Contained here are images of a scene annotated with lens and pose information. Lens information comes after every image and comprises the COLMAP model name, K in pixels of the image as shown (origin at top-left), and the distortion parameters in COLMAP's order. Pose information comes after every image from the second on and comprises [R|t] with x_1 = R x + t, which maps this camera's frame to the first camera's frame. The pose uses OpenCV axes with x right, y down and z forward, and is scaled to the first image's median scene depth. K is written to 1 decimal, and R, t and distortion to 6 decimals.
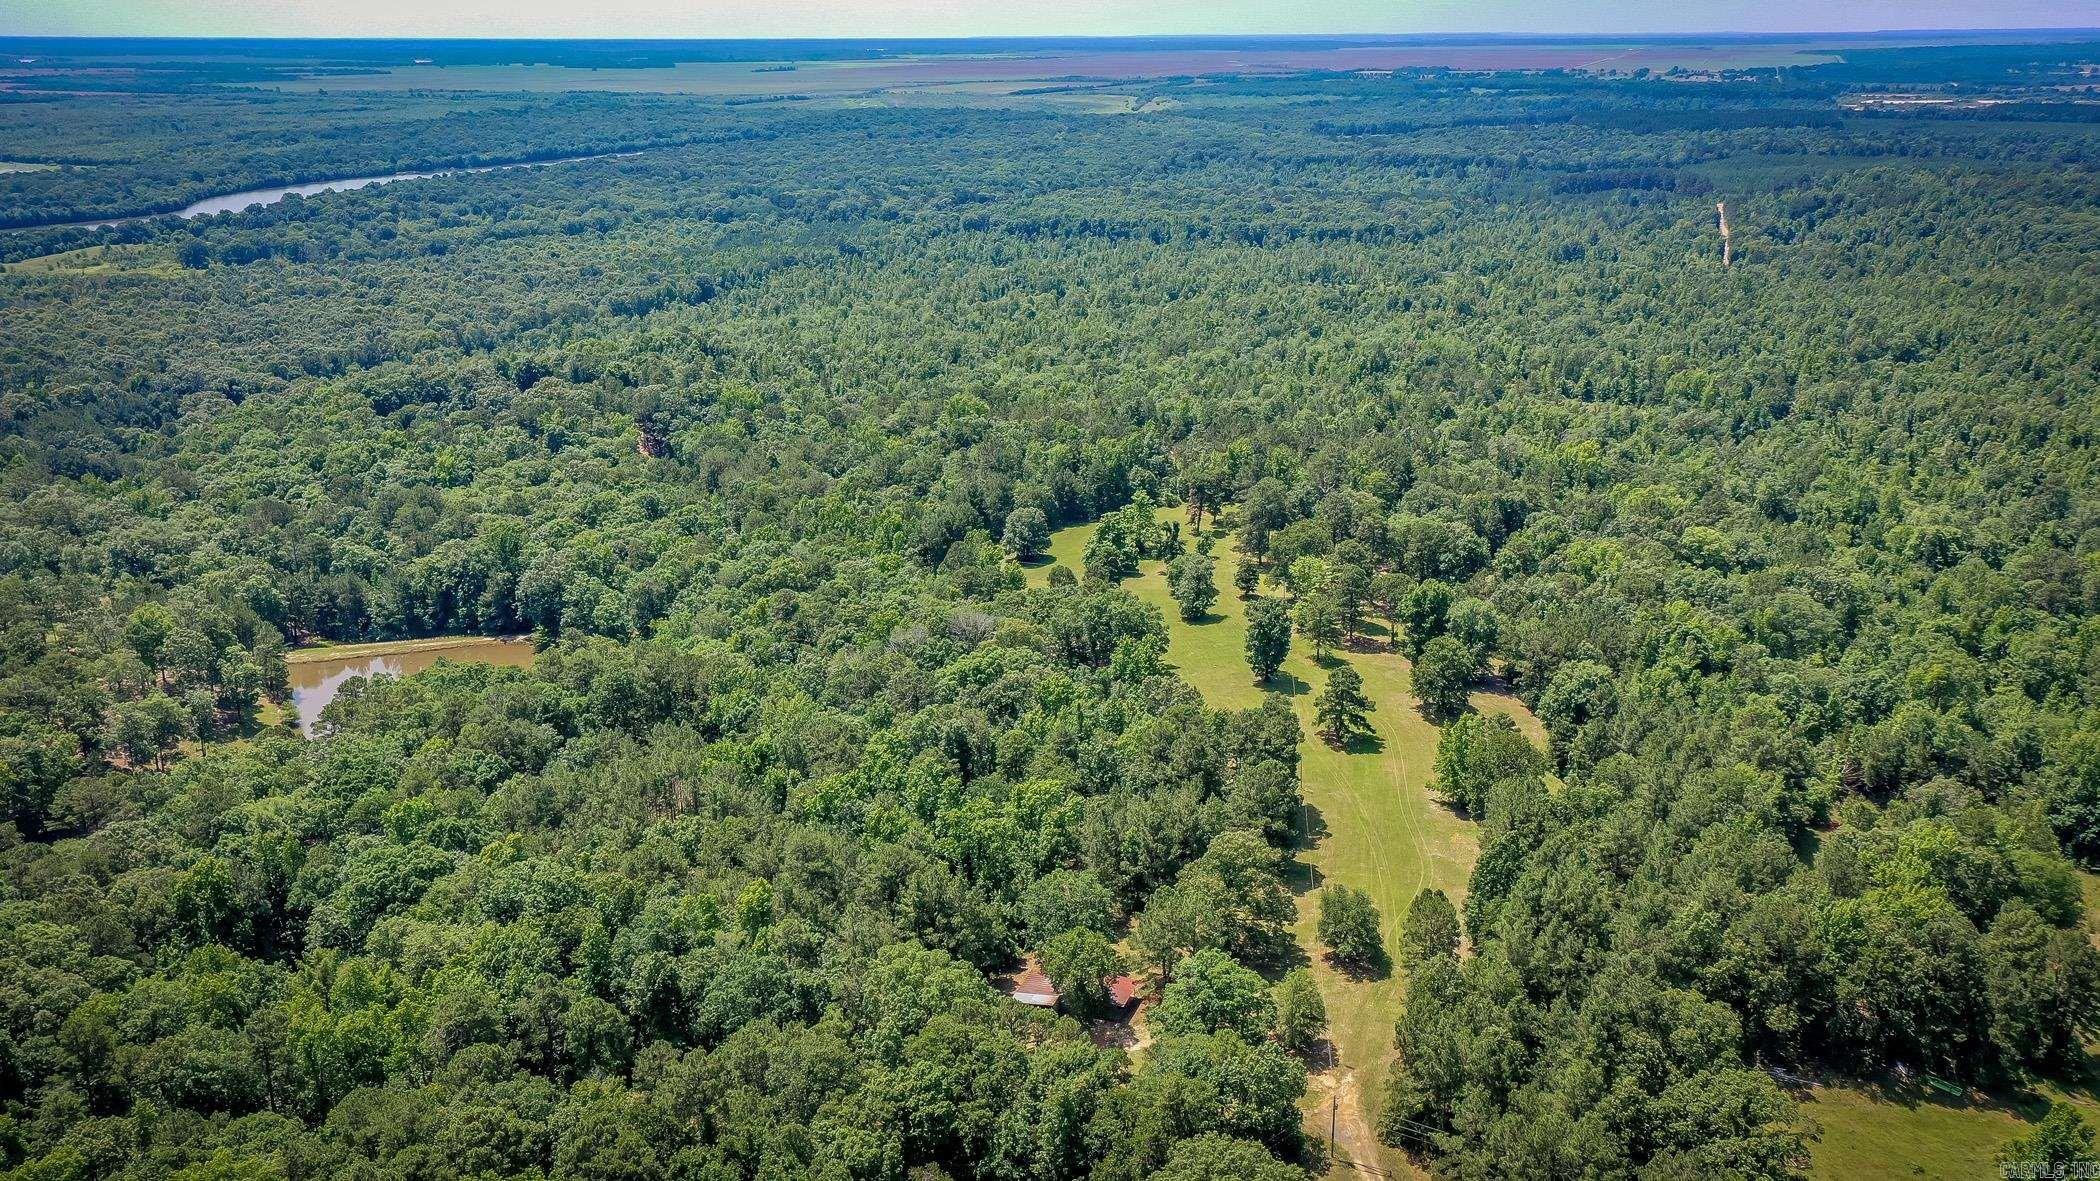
lens RADIAL K [[1764.9, 0, 1050.0], [0, 1764.9, 590.5], [0, 0, 1]] dist [0.022351, 0.010893]
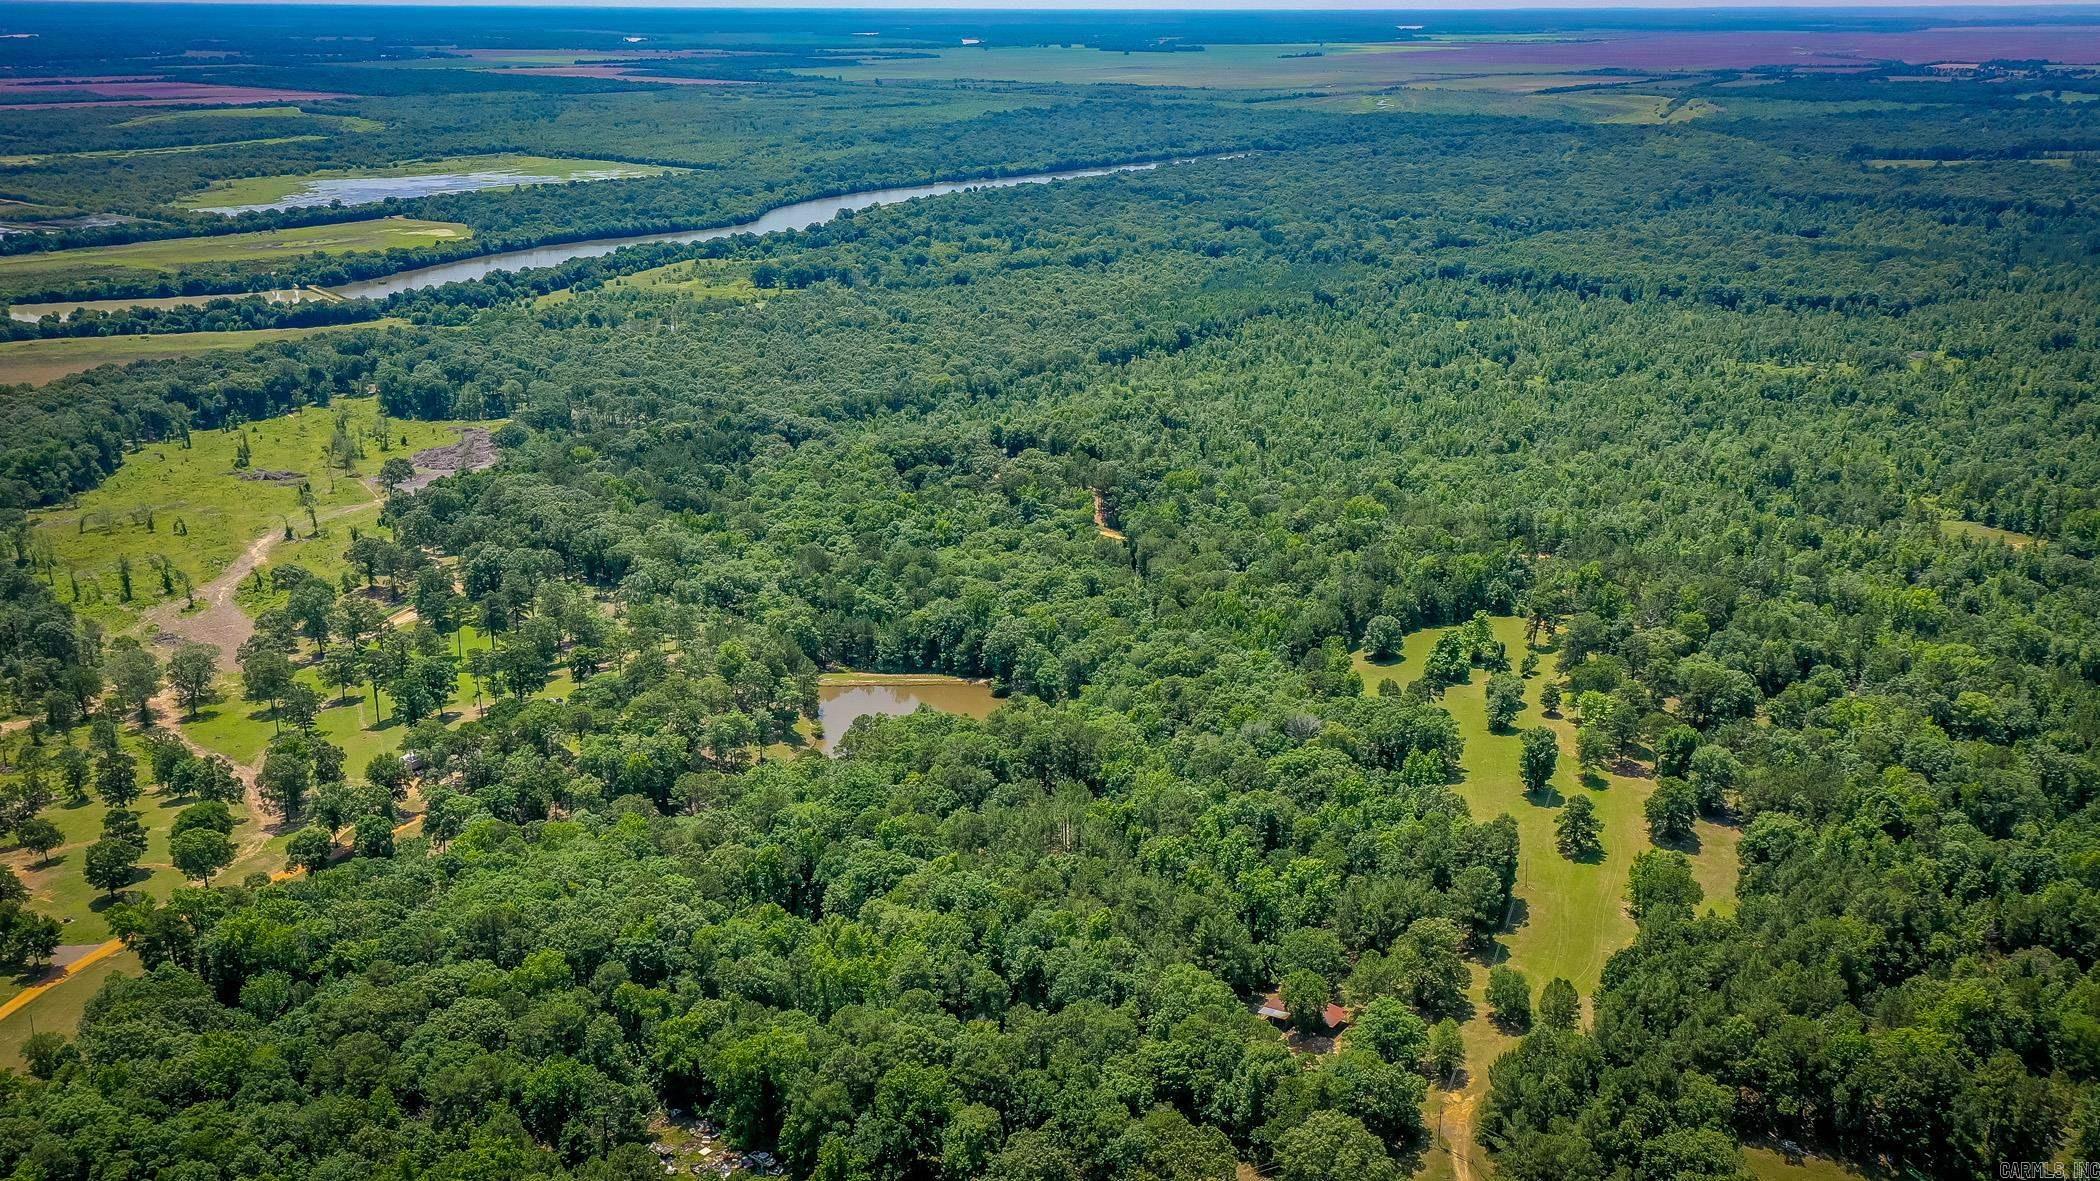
lens RADIAL K [[1764.9, 0, 1050.0], [0, 1764.9, 590.5], [0, 0, 1]] dist [0.022351, 0.010893]
pose [[0.960296, 0.084637, -0.265833, 0.084980], [-0.083052, 0.996396, 0.017217, -0.064124], [0.266333, 0.005545, 0.963865, -0.233918]]
